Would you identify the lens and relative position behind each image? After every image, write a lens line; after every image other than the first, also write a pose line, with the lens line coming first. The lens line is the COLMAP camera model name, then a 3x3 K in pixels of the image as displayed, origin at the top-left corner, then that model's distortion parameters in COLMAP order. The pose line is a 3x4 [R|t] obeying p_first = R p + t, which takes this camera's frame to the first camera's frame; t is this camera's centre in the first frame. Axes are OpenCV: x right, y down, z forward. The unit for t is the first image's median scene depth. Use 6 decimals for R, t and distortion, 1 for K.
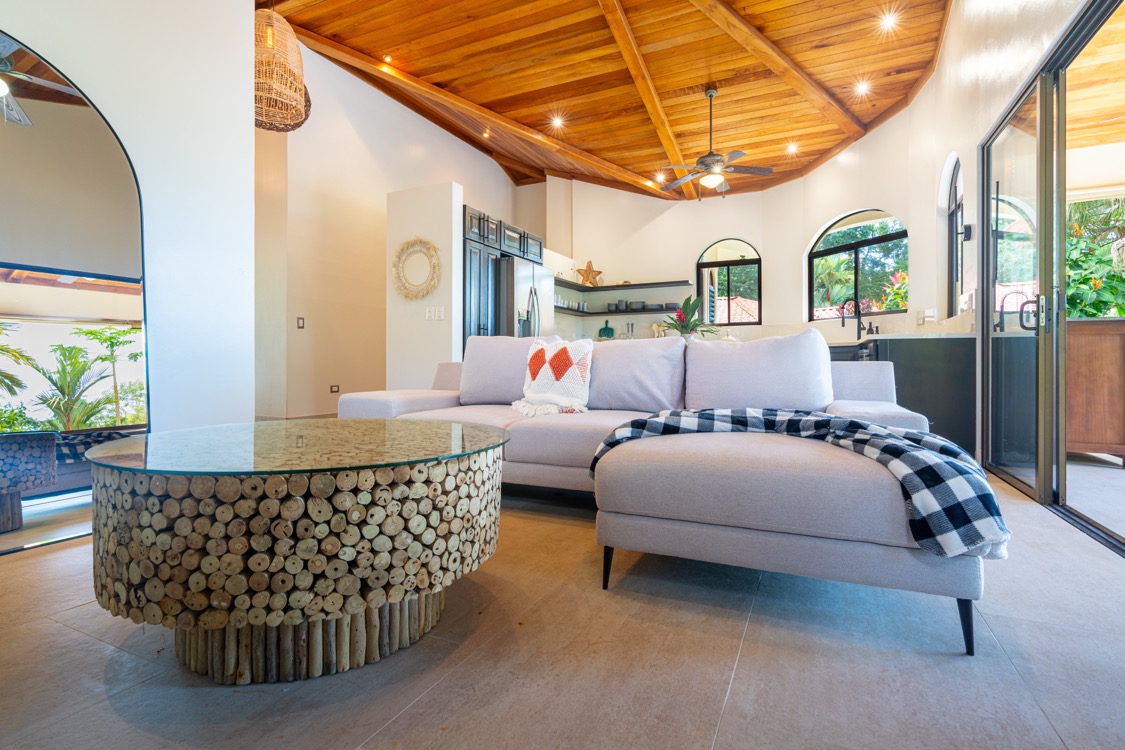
lens RADIAL K [[546.1, 0, 566.5], [0, 546.1, 381.5], [0, 0, 1]] dist [-0.005437, 0.000149]
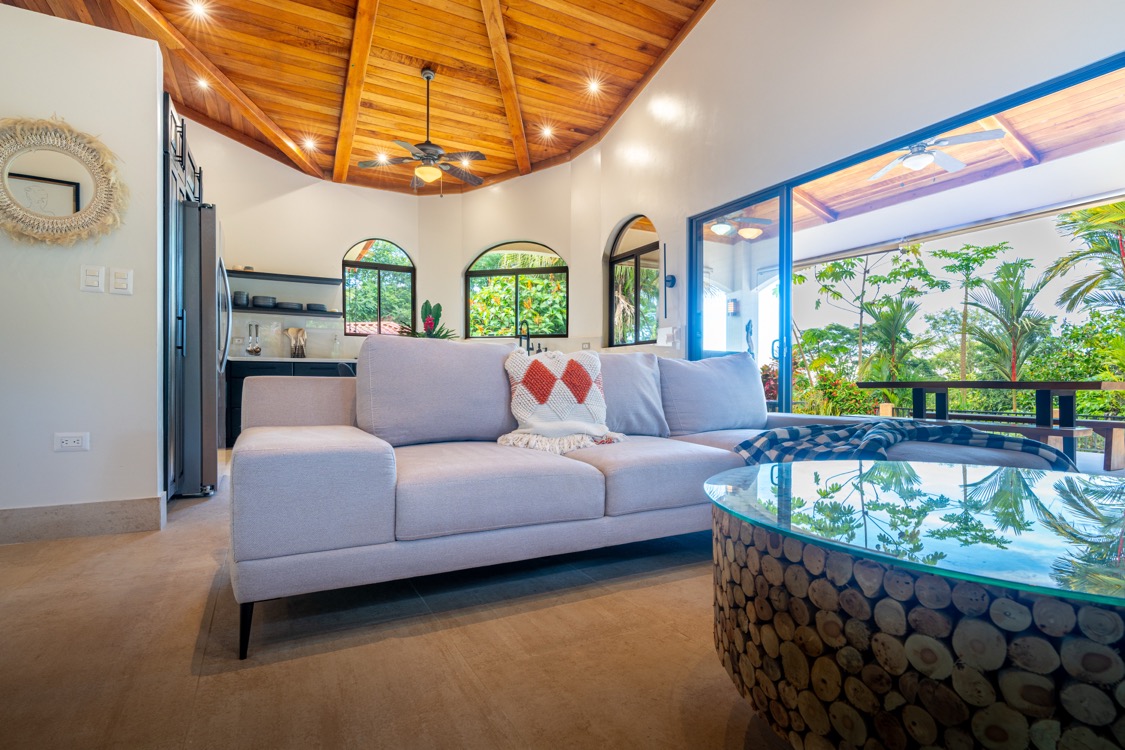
lens RADIAL K [[546.1, 0, 576.1], [0, 546.1, 407.5], [0, 0, 1]] dist [-0.005437, 0.000149]
pose [[0.591197, -0.037214, 0.805668, -0.255491], [0.019494, 0.999302, 0.031853, -0.008137], [-0.806292, -0.003126, 0.591510, 0.217926]]
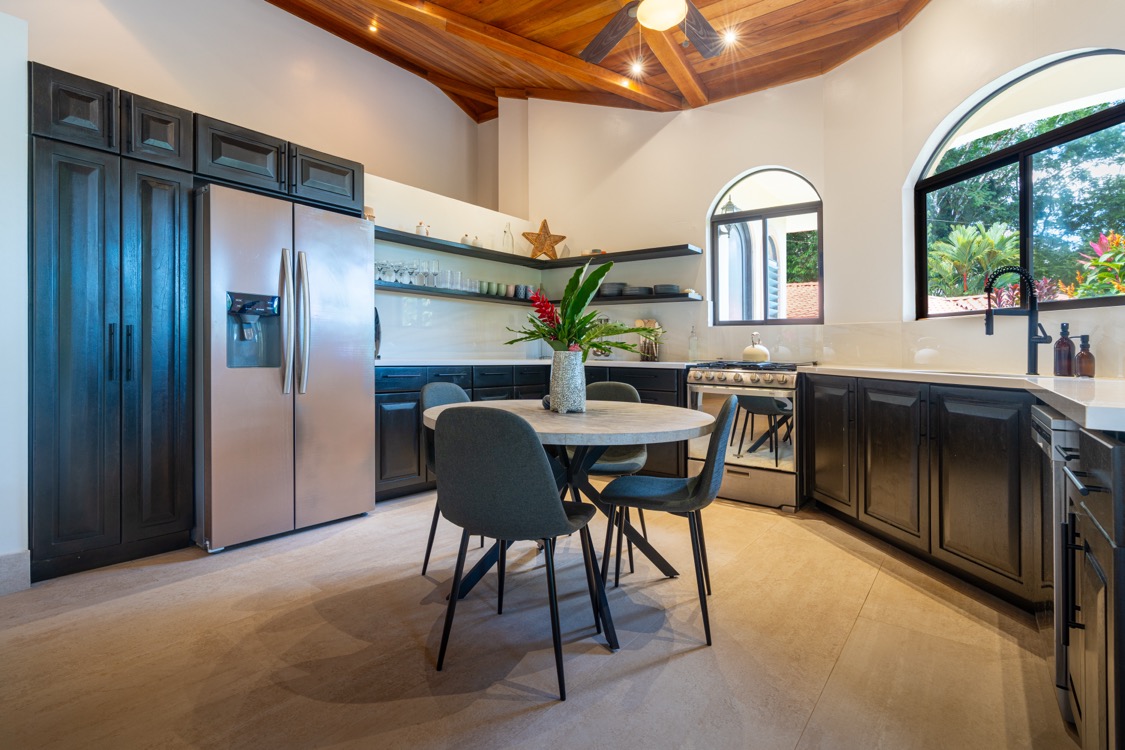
lens RADIAL K [[546.1, 0, 580.1], [0, 546.1, 347.1], [0, 0, 1]] dist [-0.005437, 0.000149]
pose [[0.979588, 0.017368, -0.200266, 0.235290], [-0.025957, 0.998849, -0.040340, -0.054519], [0.199335, 0.044715, 0.978911, 0.439025]]
